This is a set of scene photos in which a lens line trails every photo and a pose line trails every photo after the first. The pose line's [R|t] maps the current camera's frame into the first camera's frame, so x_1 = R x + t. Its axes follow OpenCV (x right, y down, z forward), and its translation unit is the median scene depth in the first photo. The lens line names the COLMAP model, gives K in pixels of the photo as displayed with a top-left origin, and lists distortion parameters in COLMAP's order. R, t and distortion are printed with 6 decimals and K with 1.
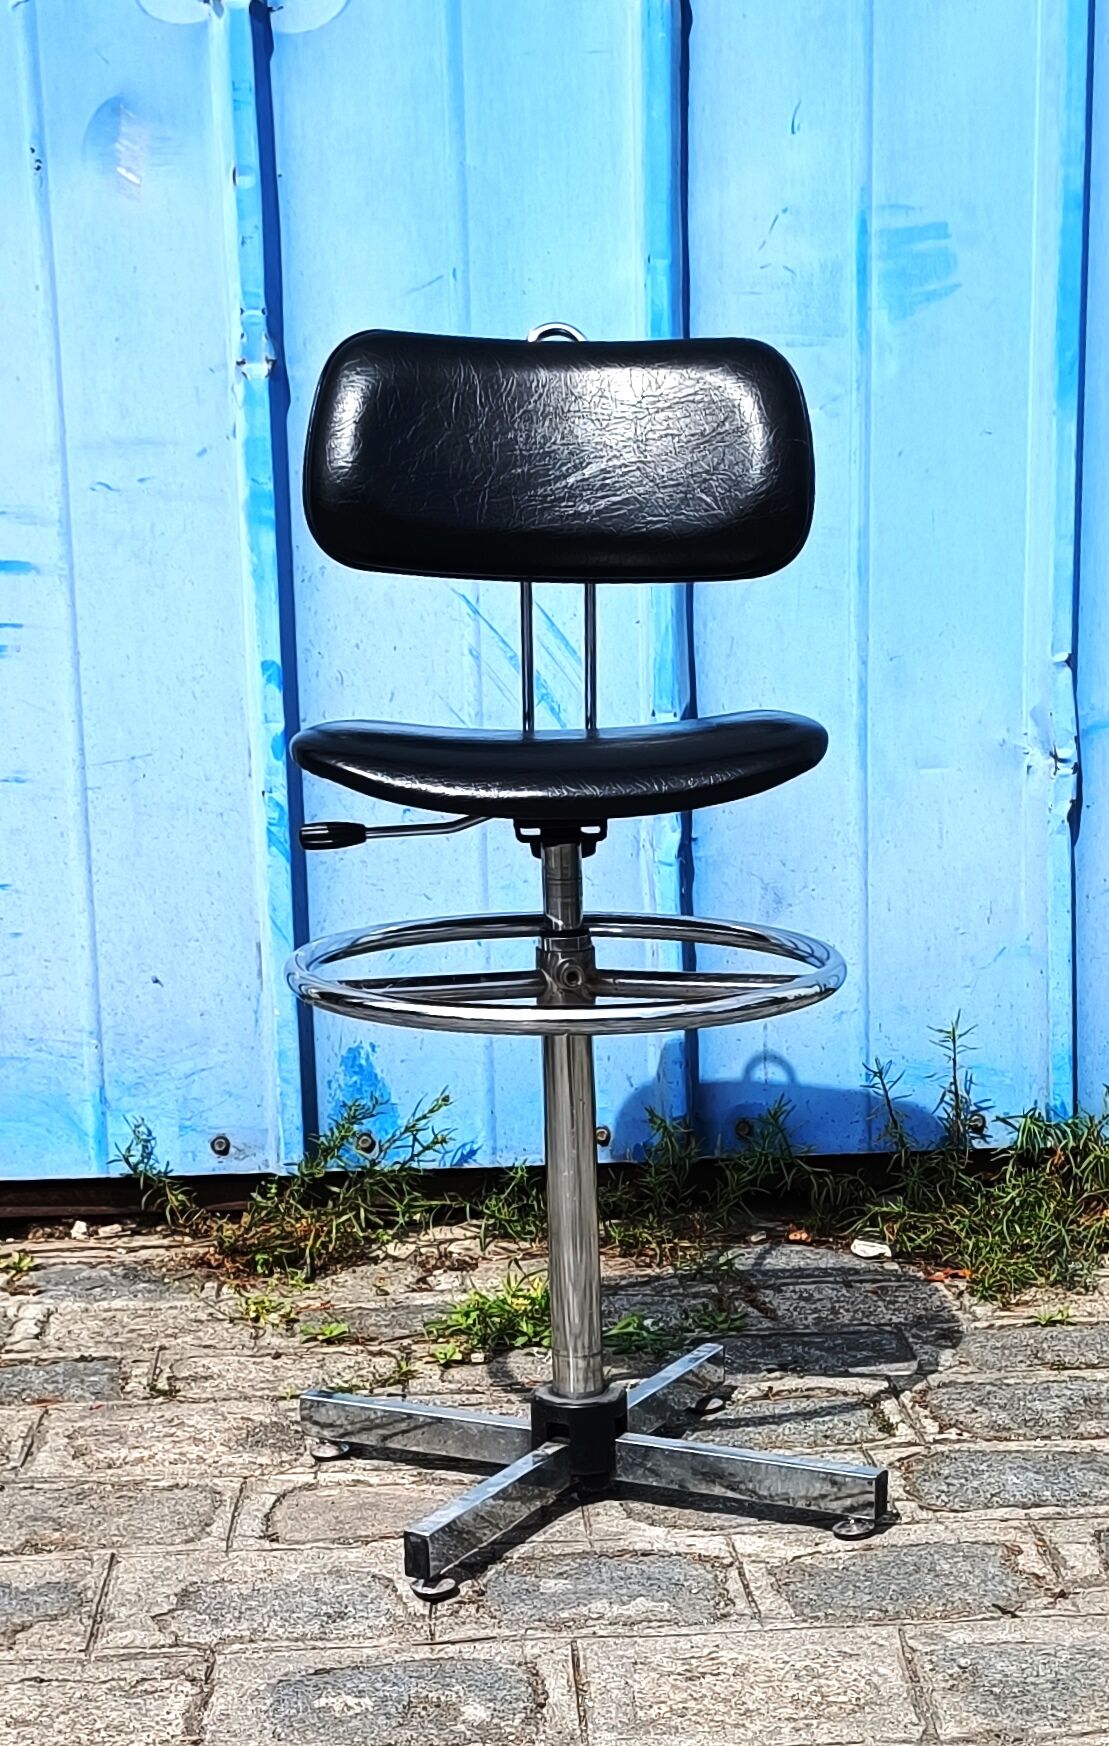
lens RADIAL K [[2746.3, 0, 593.7], [0, 2746.3, 1404.0], [0, 0, 1]] dist [0.227521, -1.049537]
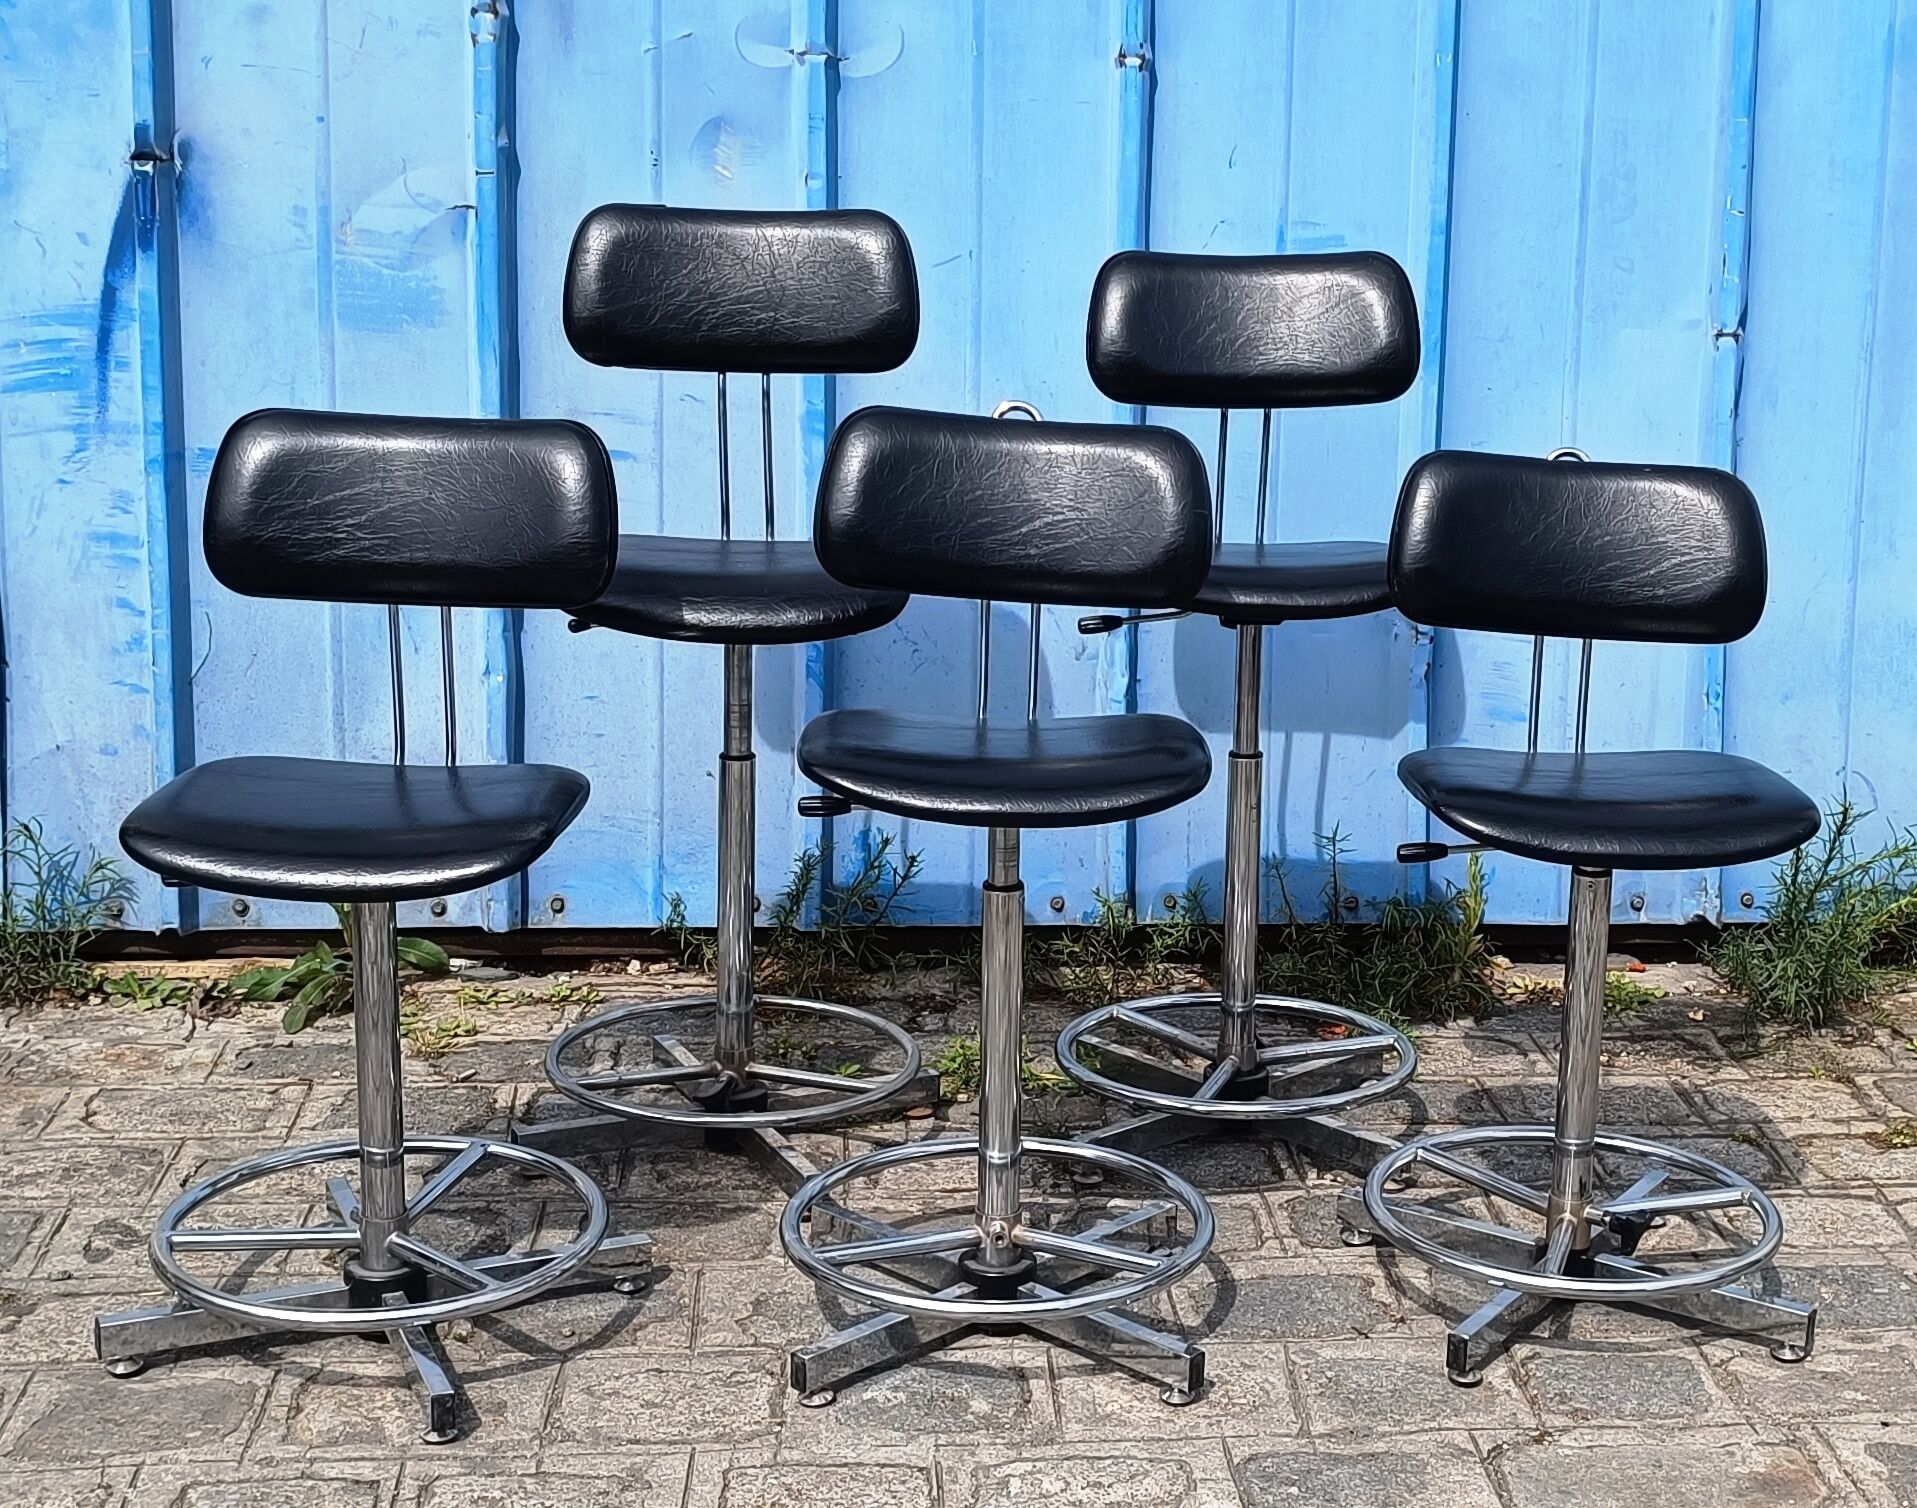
lens RADIAL K [[2704.3, 0, 1144.9], [0, 2704.3, 692.1], [0, 0, 1]] dist [0.116362, -0.447869]
pose [[0.997683, 0.037378, 0.056845, -0.035409], [-0.030825, 0.993222, -0.112070, -0.064808], [-0.060649, 0.110058, 0.992073, -0.279203]]
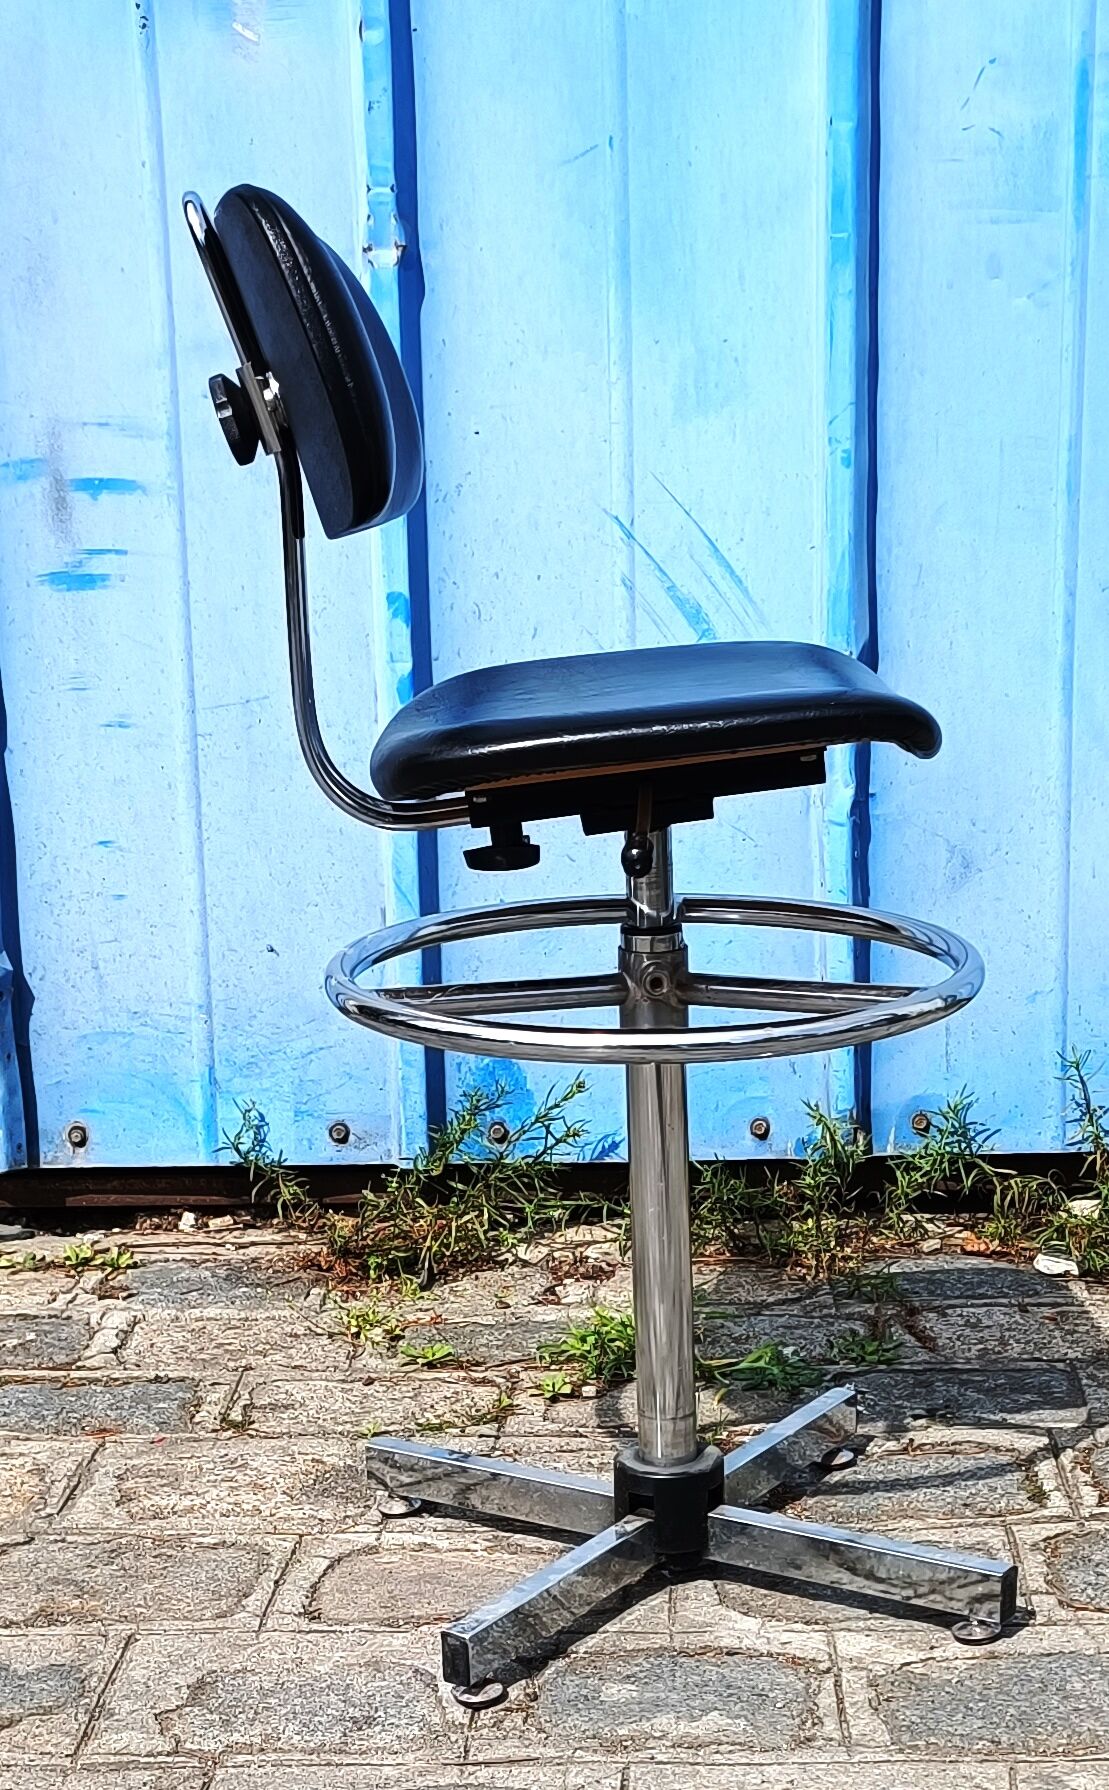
lens RADIAL K [[2804.5, 0, 612.9], [0, 2804.5, 1434.9], [0, 0, 1]] dist [0.213524, -0.663077]
pose [[0.995429, 0.027605, -0.091424, 0.048047], [-0.024071, 0.998928, 0.039538, -0.038025], [0.092417, -0.037157, 0.995027, 0.094508]]
